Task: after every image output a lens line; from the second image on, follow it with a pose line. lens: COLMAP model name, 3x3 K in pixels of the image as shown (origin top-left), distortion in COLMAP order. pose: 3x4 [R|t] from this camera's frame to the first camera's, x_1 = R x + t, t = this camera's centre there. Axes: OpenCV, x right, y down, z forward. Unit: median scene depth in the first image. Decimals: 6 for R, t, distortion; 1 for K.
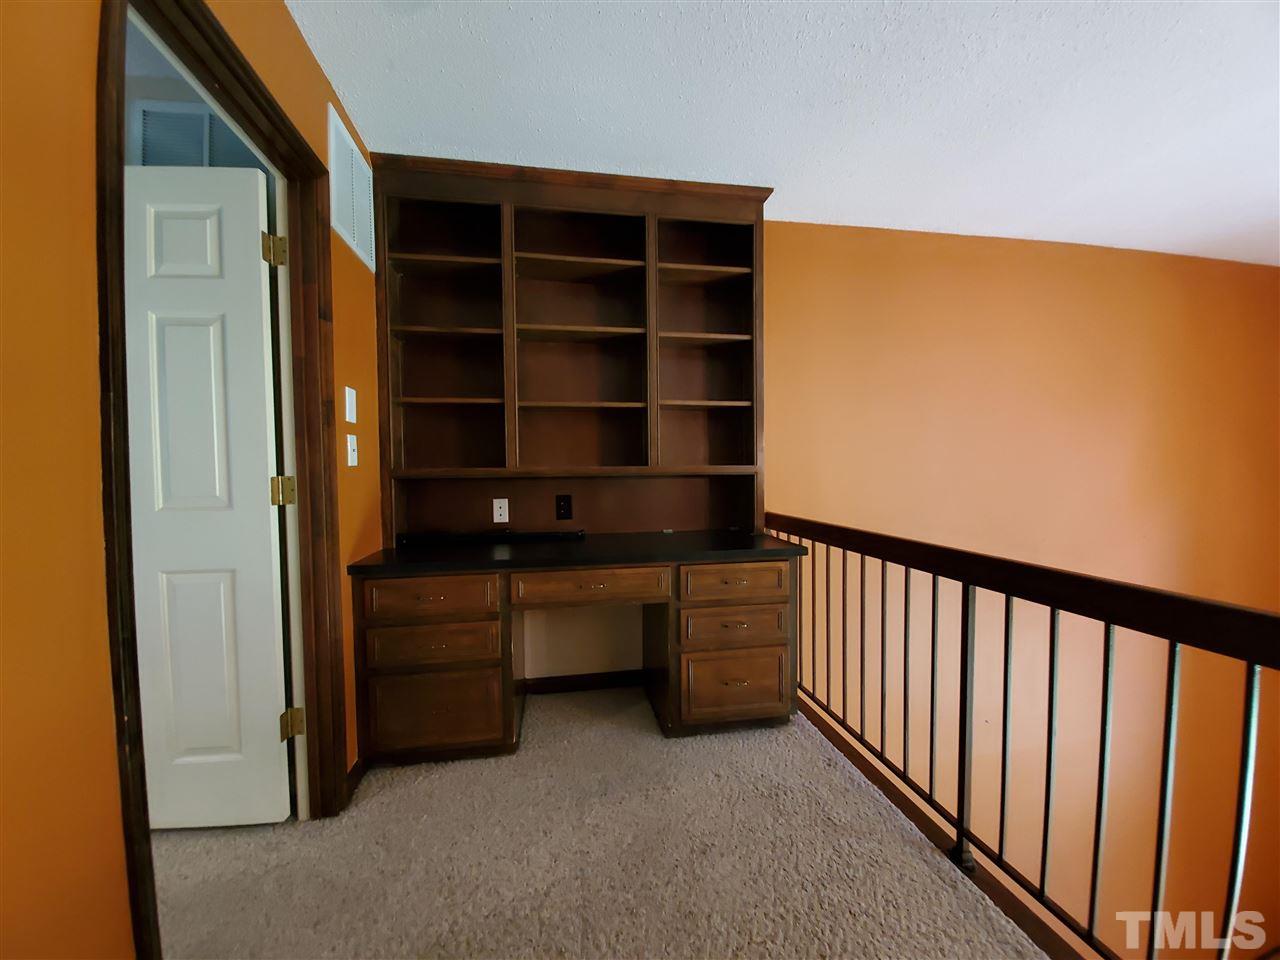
lens RADIAL K [[508.4, 0, 639.0], [0, 508.4, 480.7], [0, 0, 1]] dist [0.002534, -0.000097]
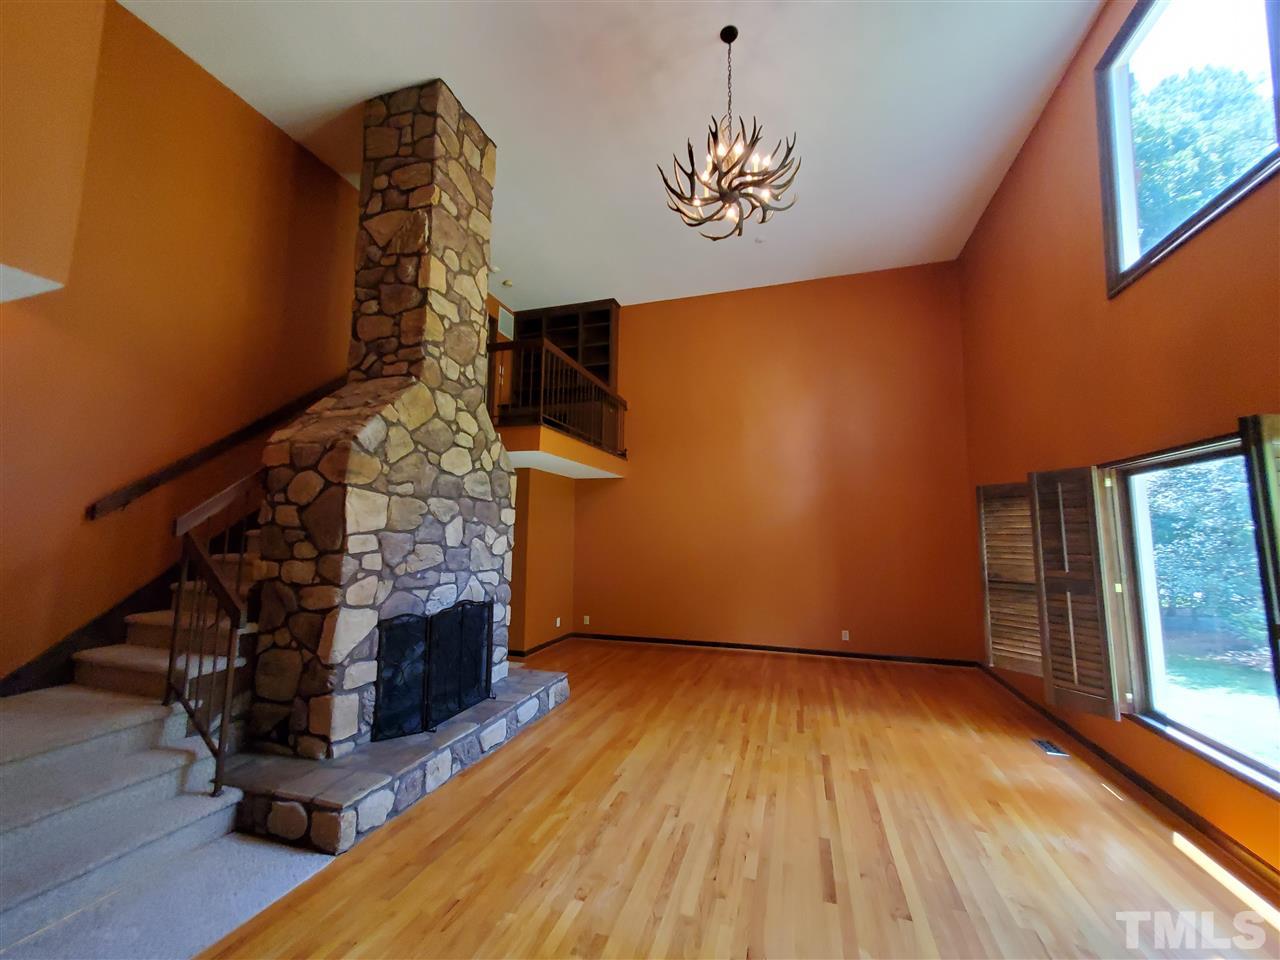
lens RADIAL K [[508.4, 0, 640.7], [0, 508.4, 478.9], [0, 0, 1]] dist [0.002534, -0.000097]
pose [[0.886367, -0.034696, -0.461681, 1.995068], [-0.033330, 0.989819, -0.138375, 1.088056], [0.461782, 0.138039, 0.876186, -1.734355]]
